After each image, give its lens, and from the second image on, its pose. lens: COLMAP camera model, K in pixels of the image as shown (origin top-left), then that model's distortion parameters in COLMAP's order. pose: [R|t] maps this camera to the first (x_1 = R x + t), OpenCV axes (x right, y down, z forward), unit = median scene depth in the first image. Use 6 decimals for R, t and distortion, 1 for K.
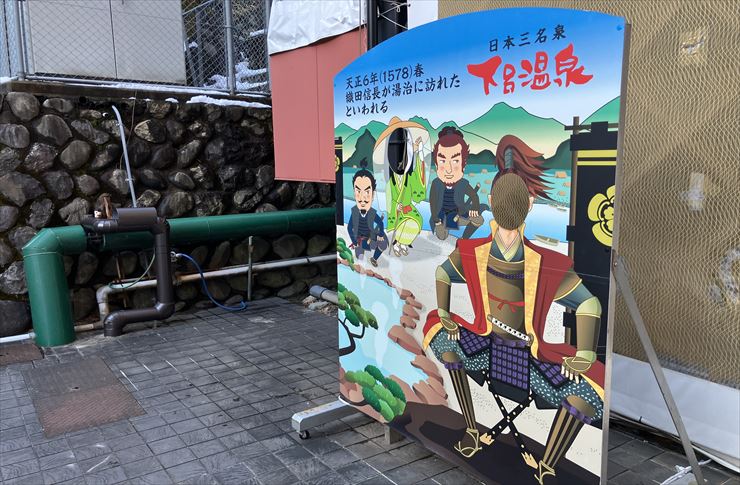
lens RADIAL K [[594.9, 0, 371.8], [0, 594.9, 247.2], [0, 0, 1]] dist [0.007247, -0.001352]
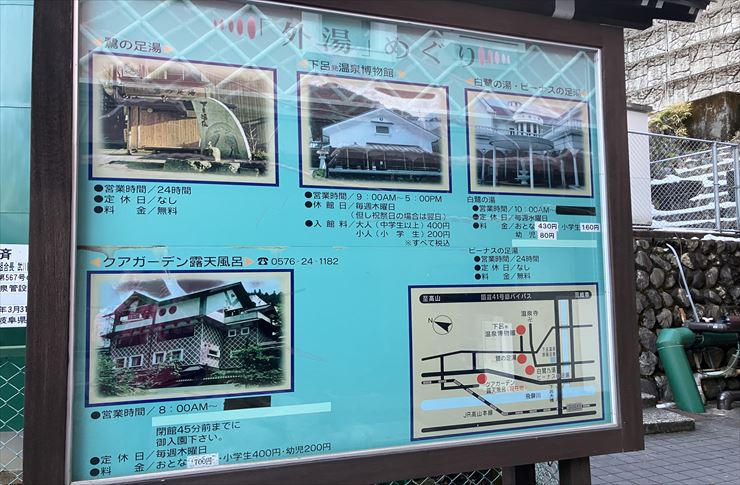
lens RADIAL K [[594.9, 0, 368.5], [0, 594.9, 239.9], [0, 0, 1]] dist [0.007247, -0.001352]
pose [[0.962151, -0.030857, -0.270765, -0.773981], [-0.032855, 0.973187, -0.227655, 0.101790], [0.270530, 0.227934, 0.935339, -0.533227]]
